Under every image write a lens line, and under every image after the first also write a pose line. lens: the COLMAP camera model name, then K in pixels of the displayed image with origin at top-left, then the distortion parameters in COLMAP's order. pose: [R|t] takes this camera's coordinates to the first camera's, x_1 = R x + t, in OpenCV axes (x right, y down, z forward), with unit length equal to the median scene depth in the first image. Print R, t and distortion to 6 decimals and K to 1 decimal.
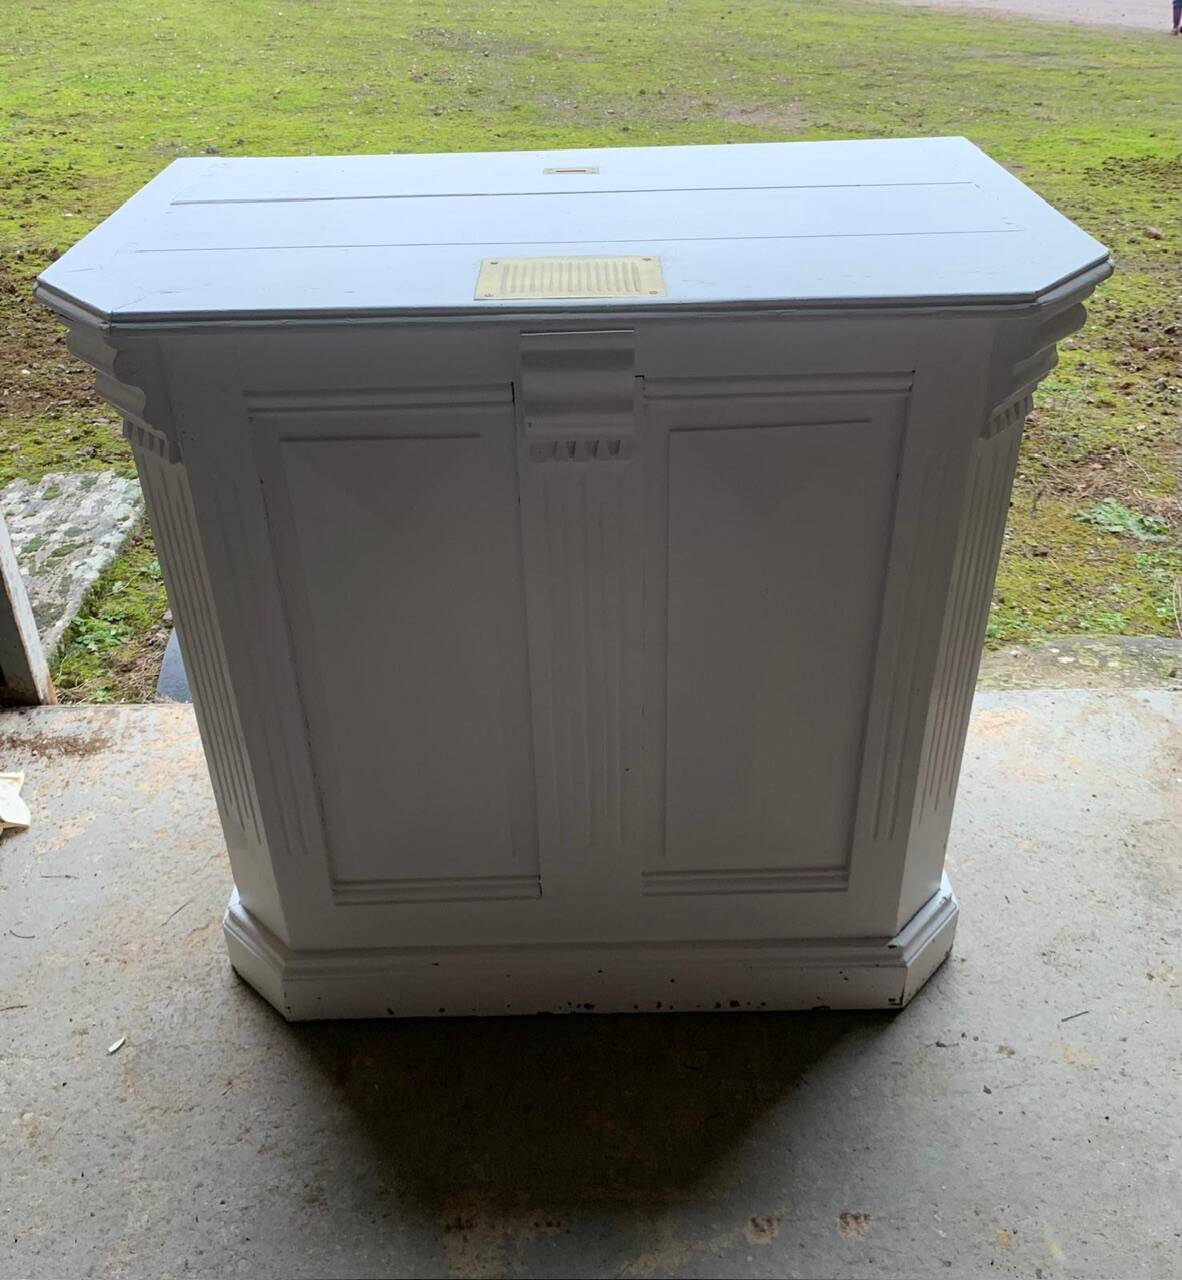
lens RADIAL K [[1260.4, 0, 570.7], [0, 1260.4, 705.0], [0, 0, 1]] dist [0.002989, 0.000000]
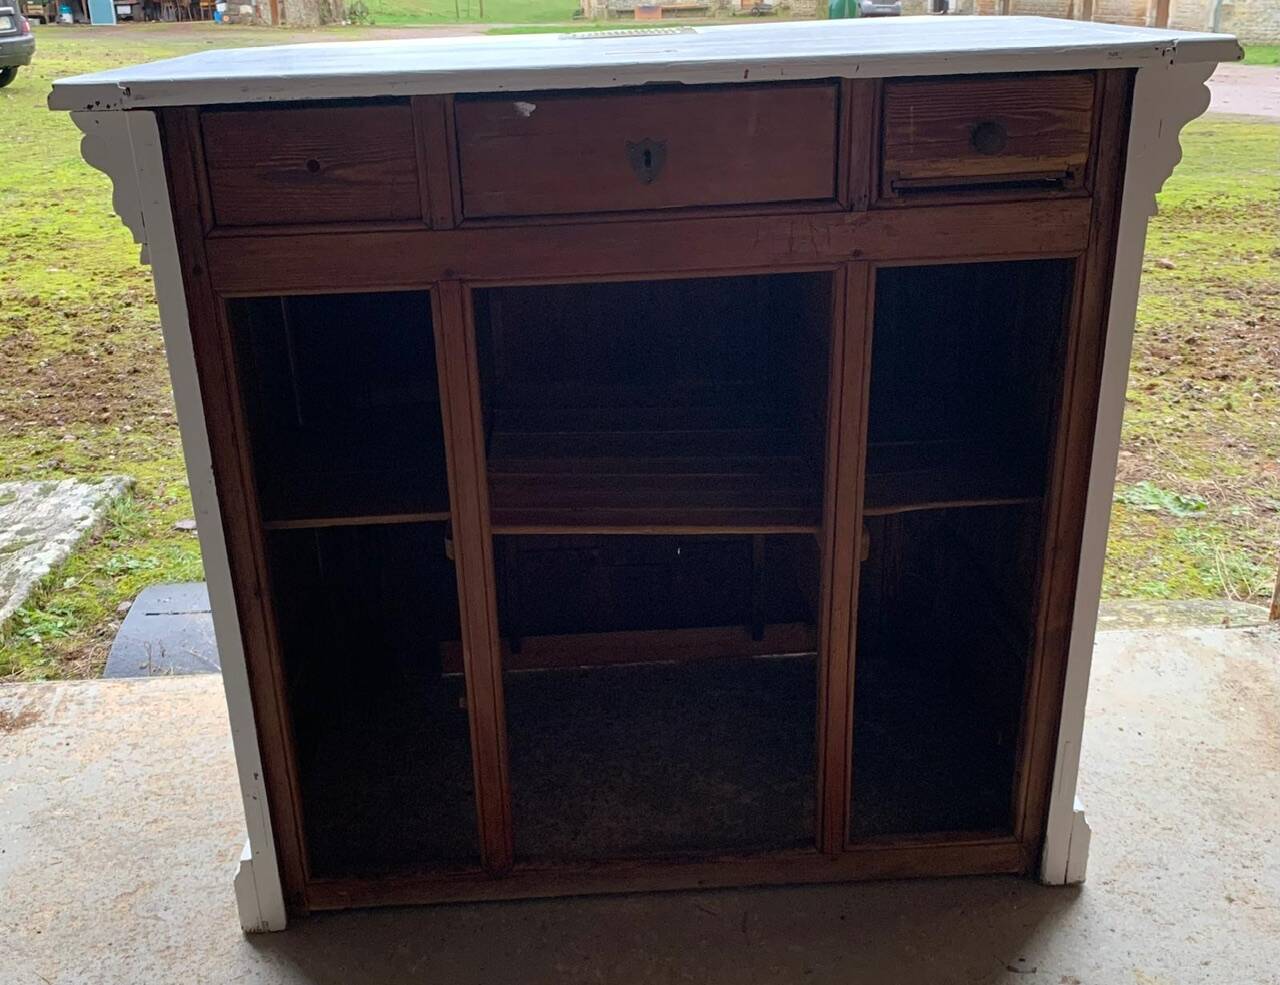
lens RADIAL K [[1347.3, 0, 623.8], [0, 1347.3, 581.4], [0, 0, 1]] dist [0.001642, 0.000000]
pose [[0.999336, -0.028146, 0.023125, 0.023491], [0.031829, 0.983420, -0.178526, 0.121096], [-0.017717, 0.179144, 0.983663, 0.047636]]
